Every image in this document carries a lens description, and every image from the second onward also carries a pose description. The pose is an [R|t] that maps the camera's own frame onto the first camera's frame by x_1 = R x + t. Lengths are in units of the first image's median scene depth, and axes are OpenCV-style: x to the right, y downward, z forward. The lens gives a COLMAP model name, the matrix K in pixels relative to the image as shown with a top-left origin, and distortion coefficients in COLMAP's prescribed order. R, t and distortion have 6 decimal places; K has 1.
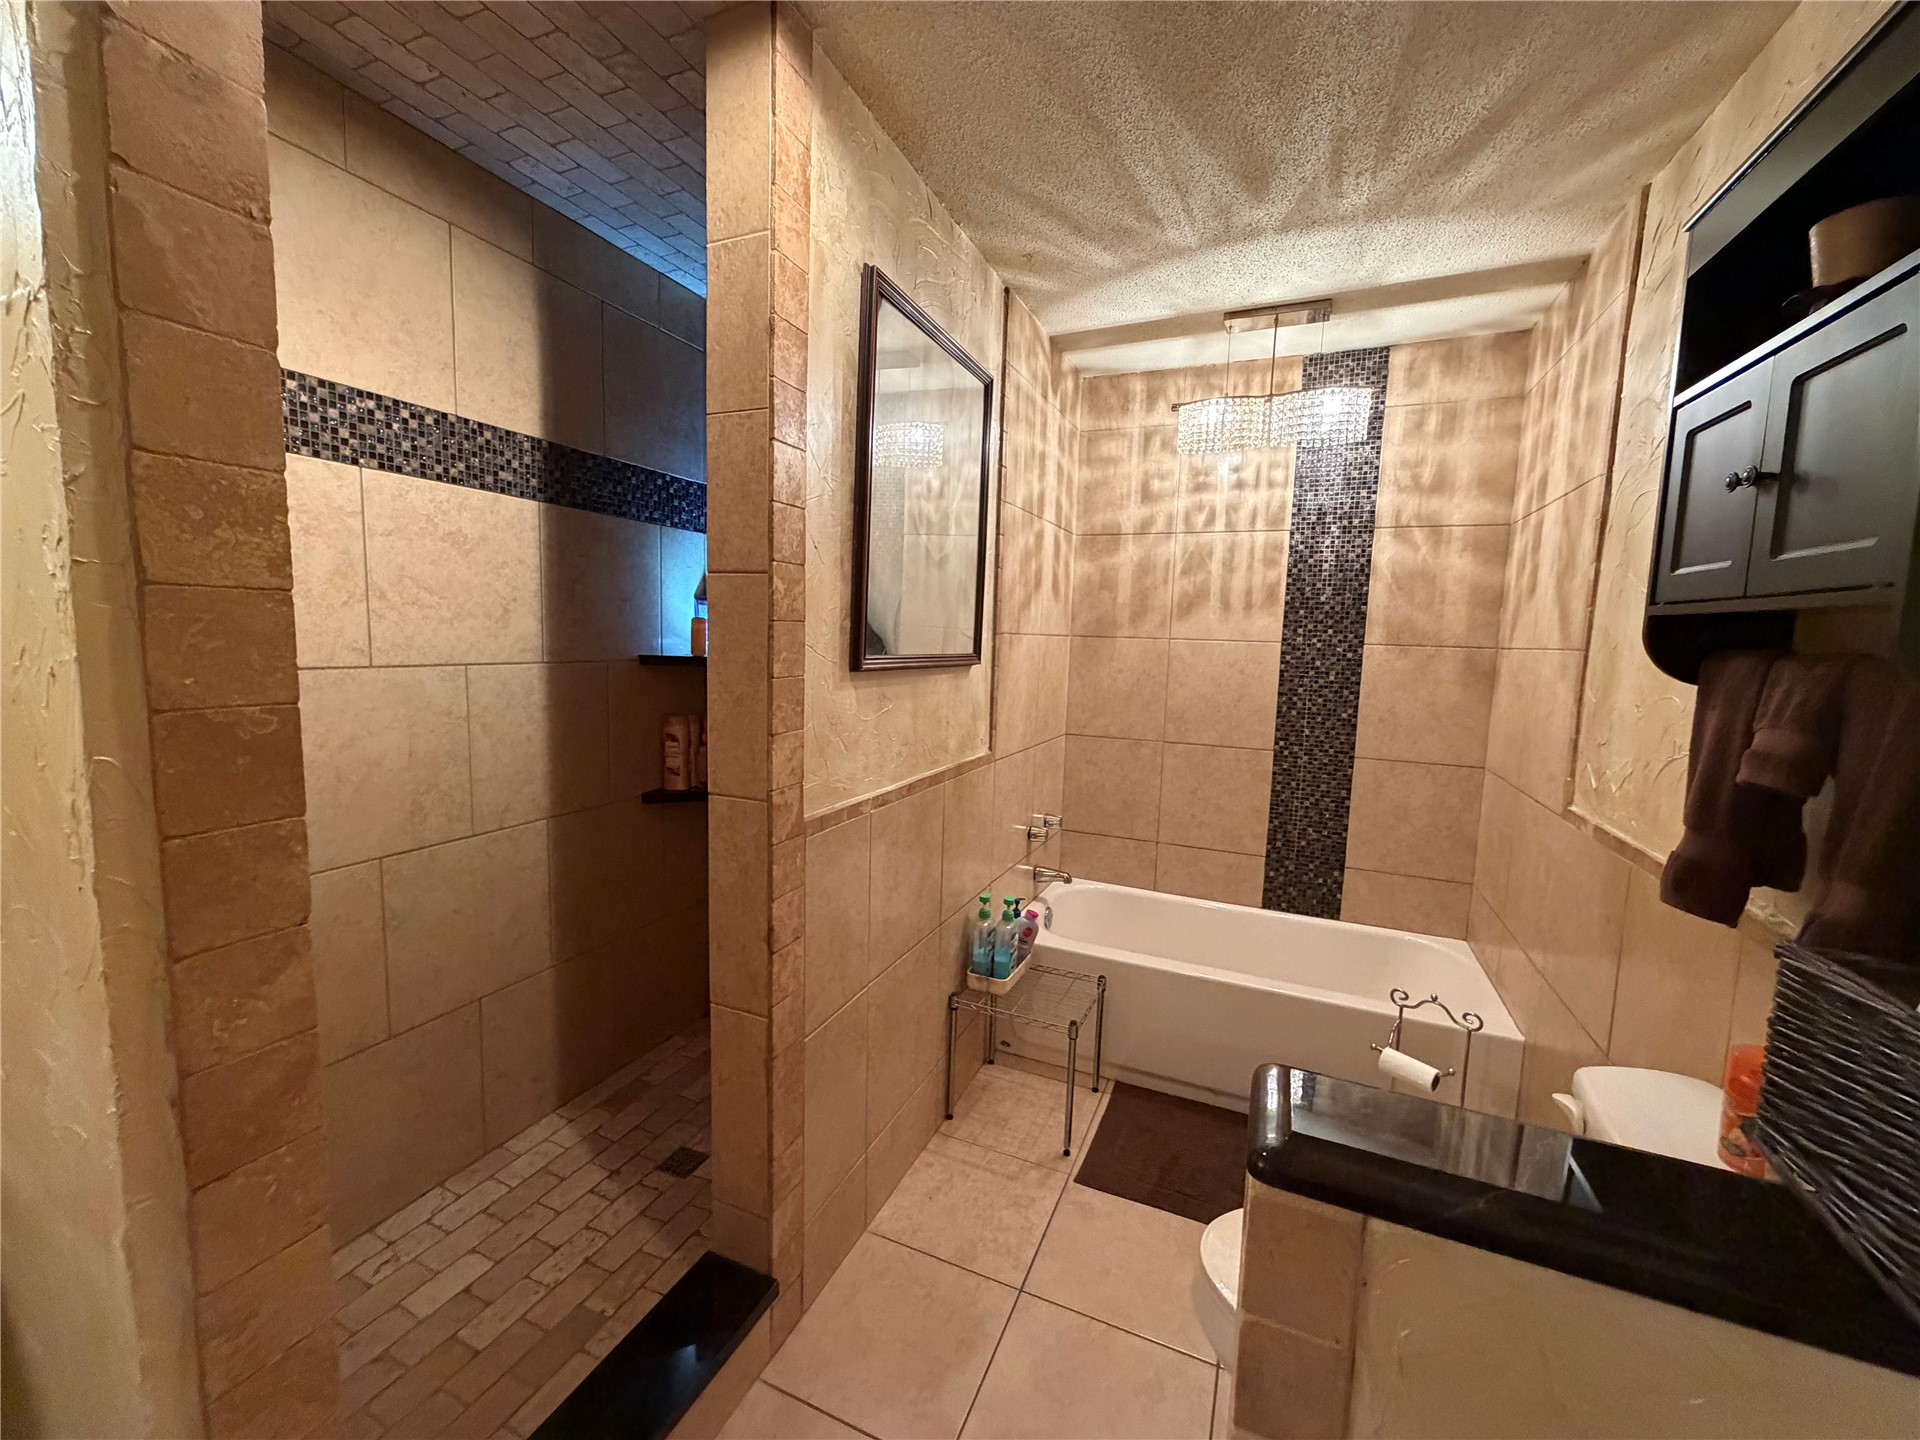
lens RADIAL K [[767.5, 0, 953.4], [0, 767.5, 717.4], [0, 0, 1]] dist [0.000594, -0.000087]
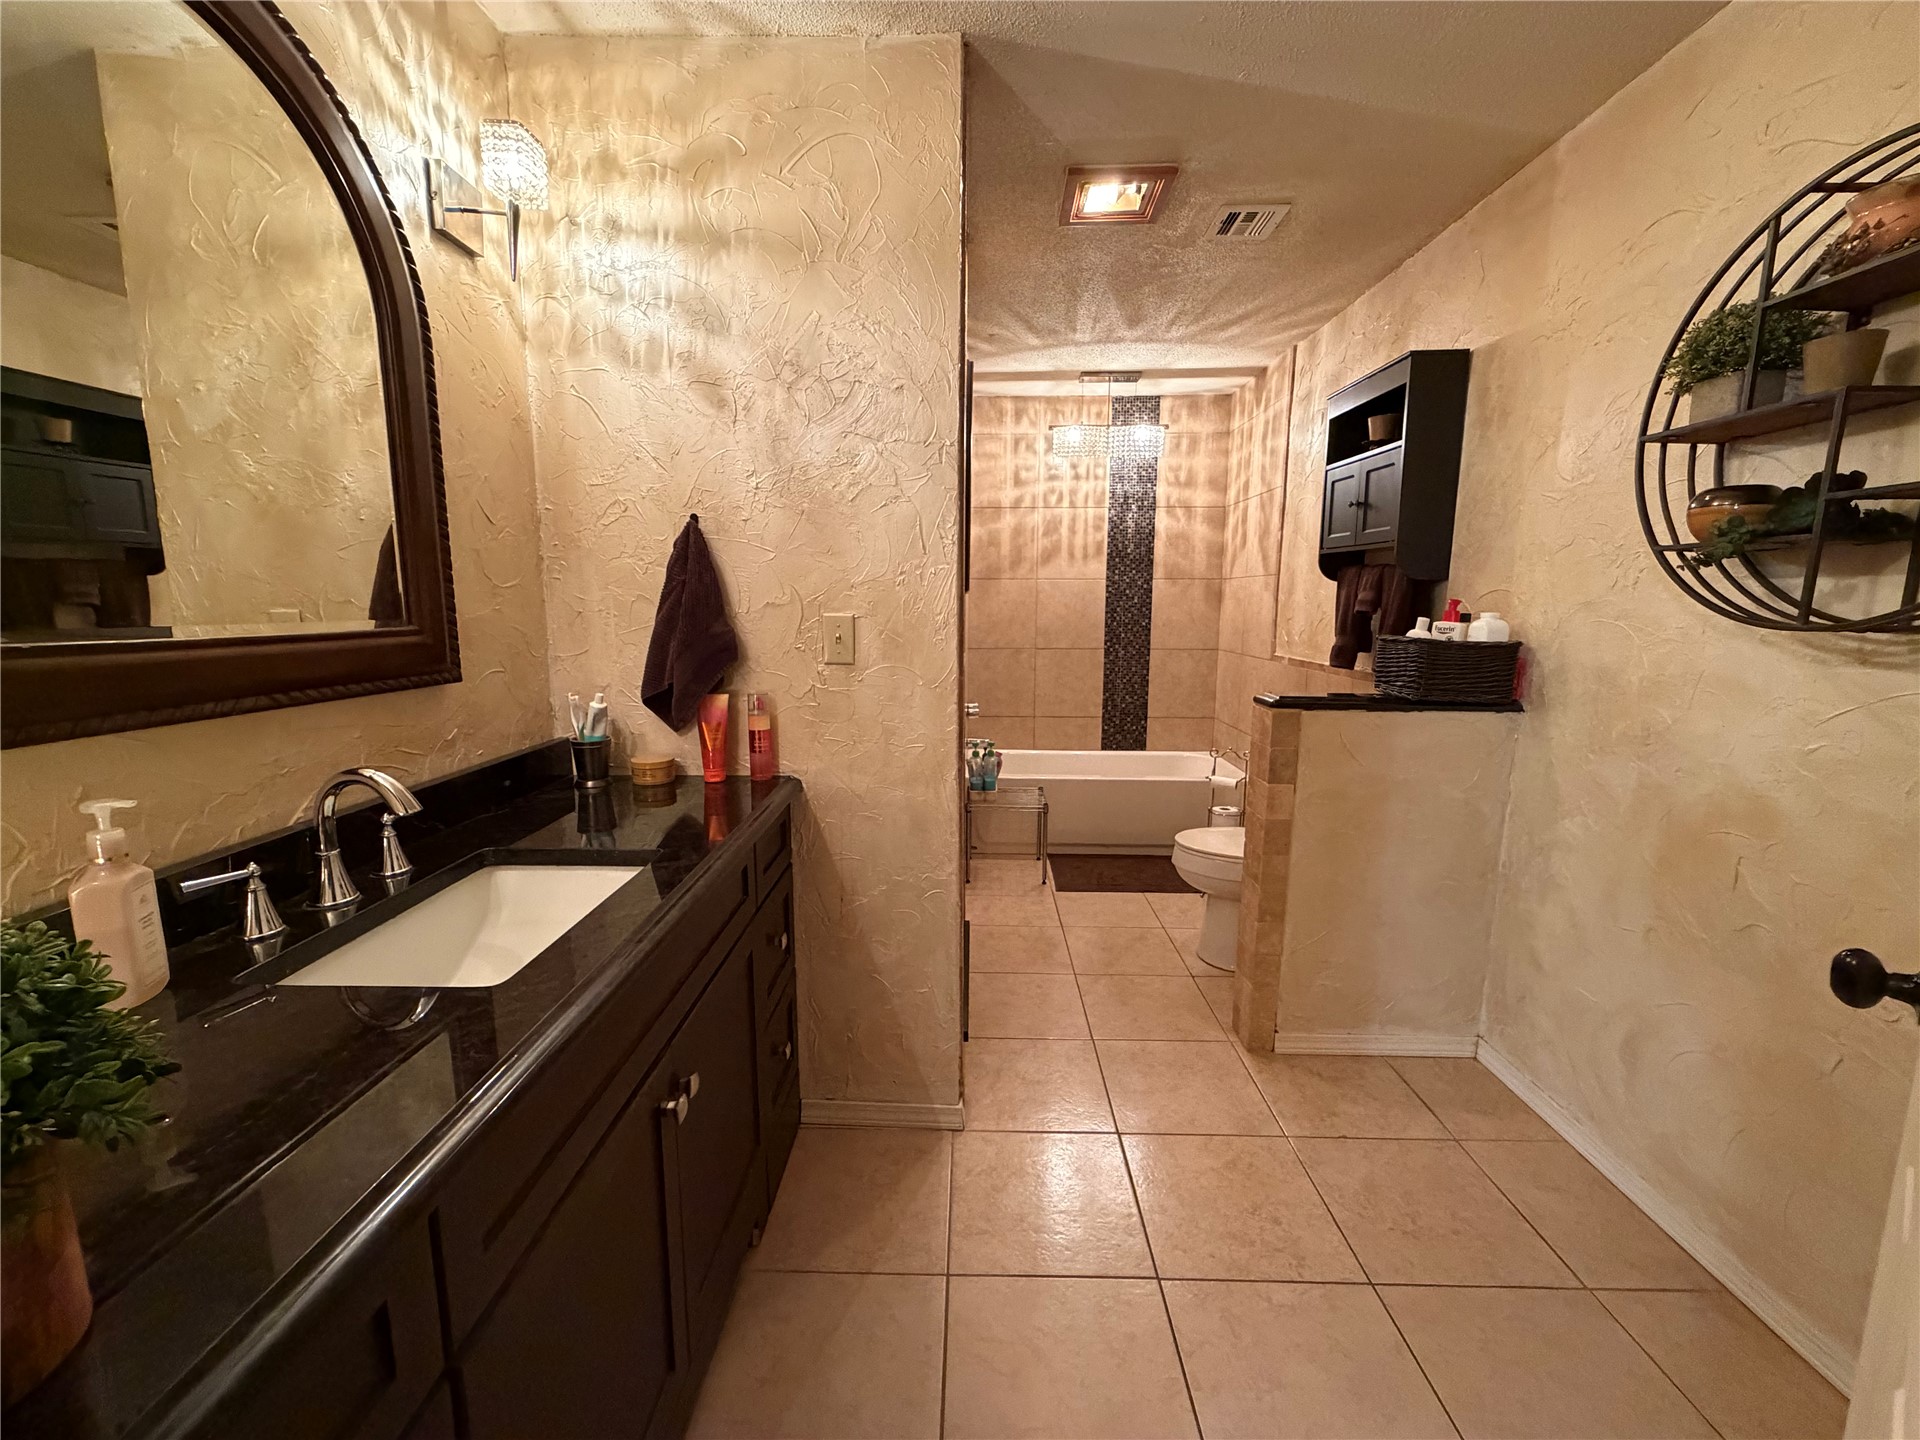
lens RADIAL K [[767.5, 0, 954.8], [0, 767.5, 716.6], [0, 0, 1]] dist [0.000594, -0.000087]
pose [[0.925875, -0.085335, 0.368068, -0.492932], [0.066806, 0.995787, 0.062818, 0.067289], [-0.371878, -0.033572, 0.927674, -0.378174]]
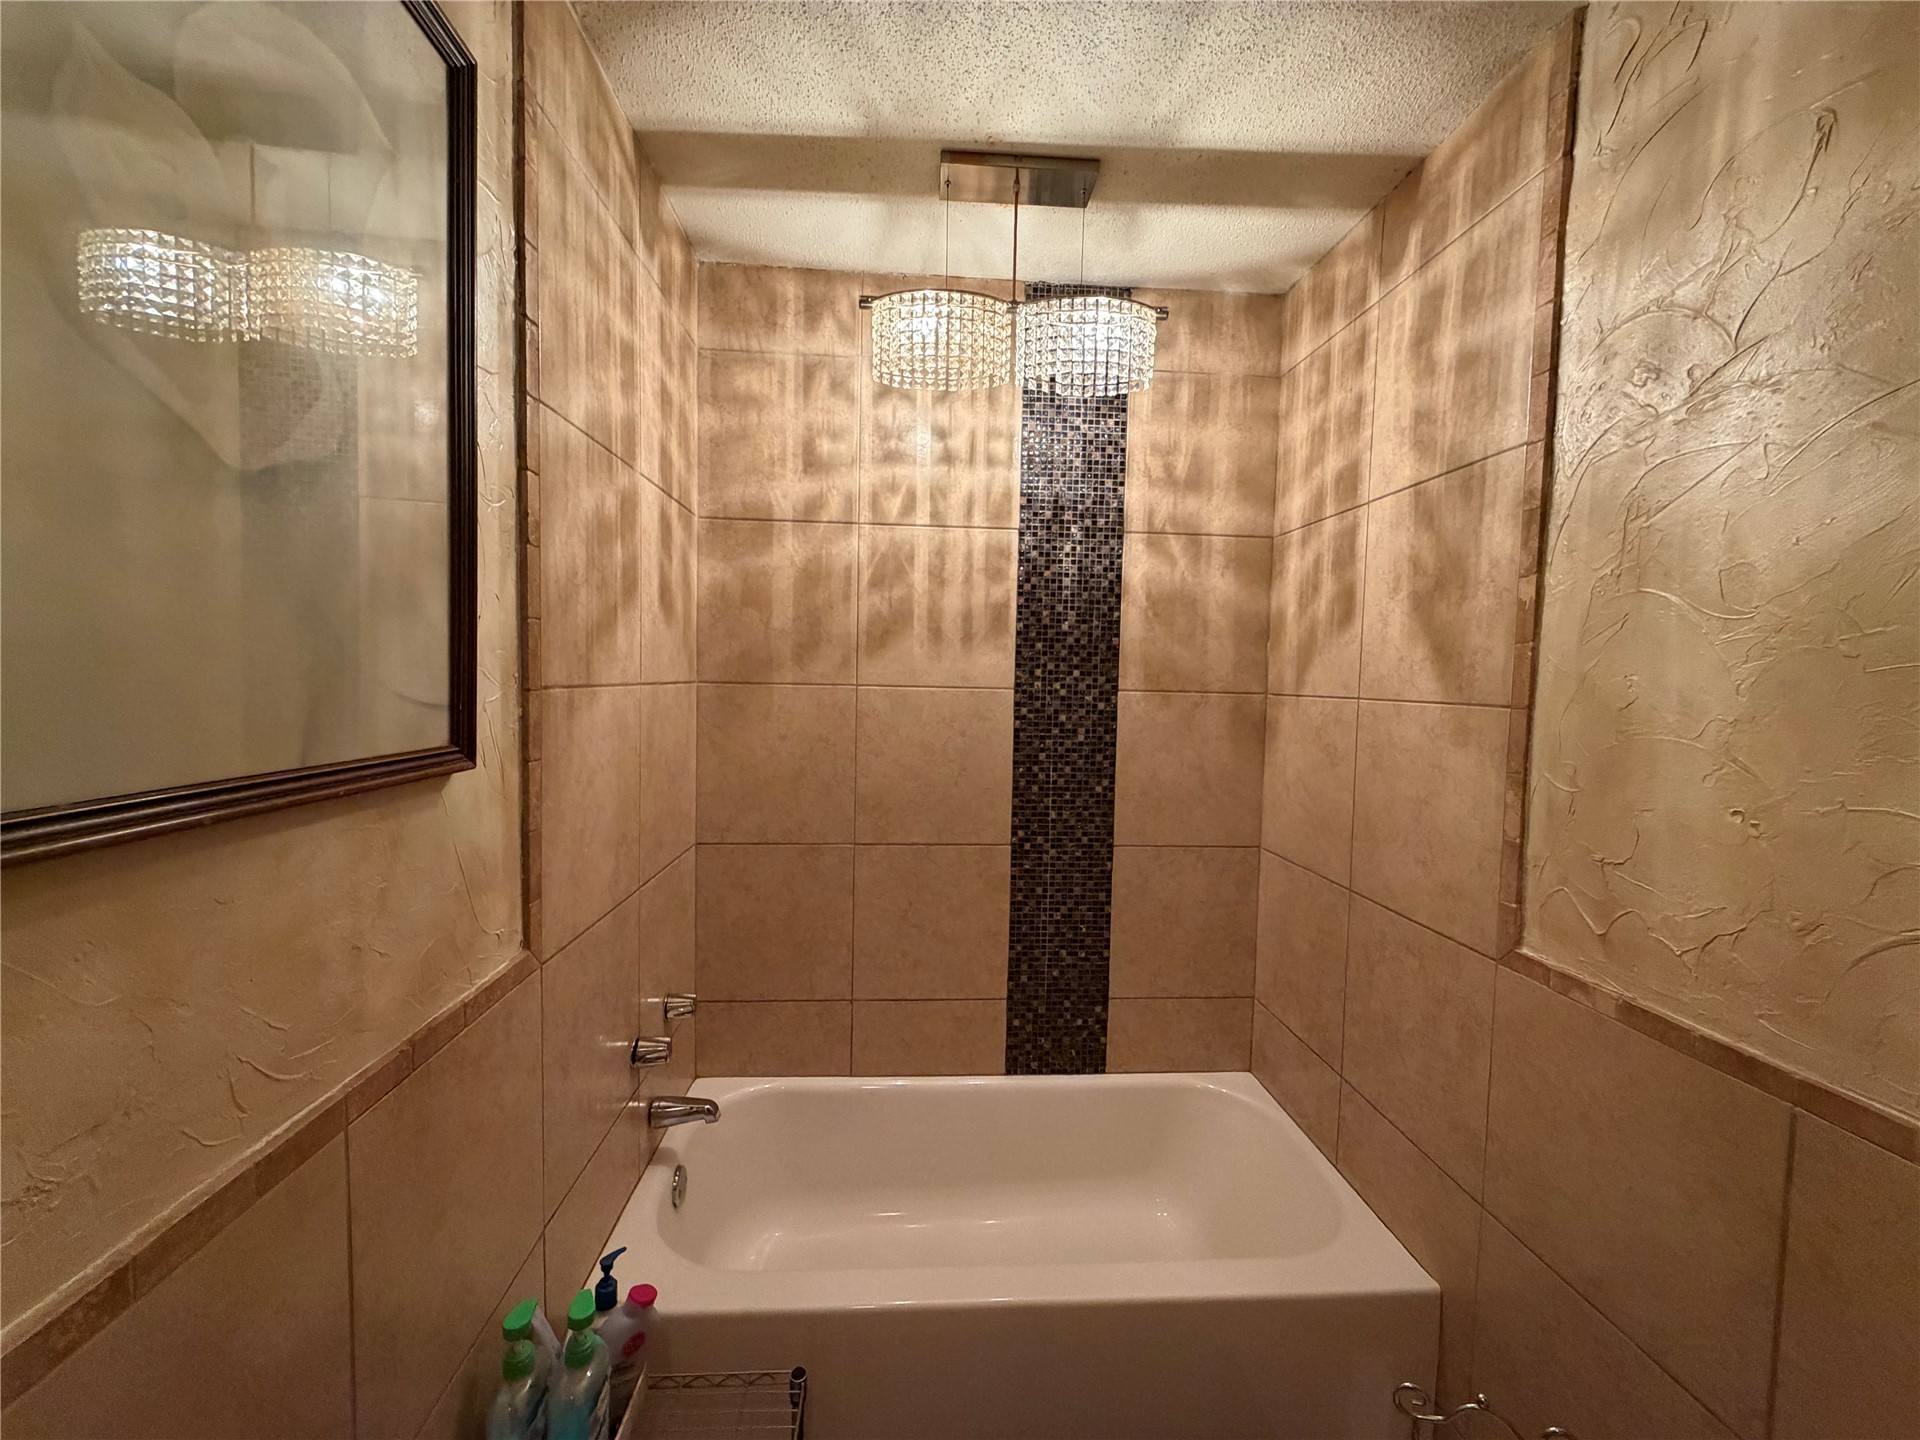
lens RADIAL K [[767.5, 0, 955.8], [0, 767.5, 714.8], [0, 0, 1]] dist [0.000594, -0.000087]
pose [[0.884977, -0.035426, 0.464285, 0.060702], [0.055459, 0.998023, -0.029558, -0.060079], [-0.462320, 0.051907, 0.885193, 0.436016]]
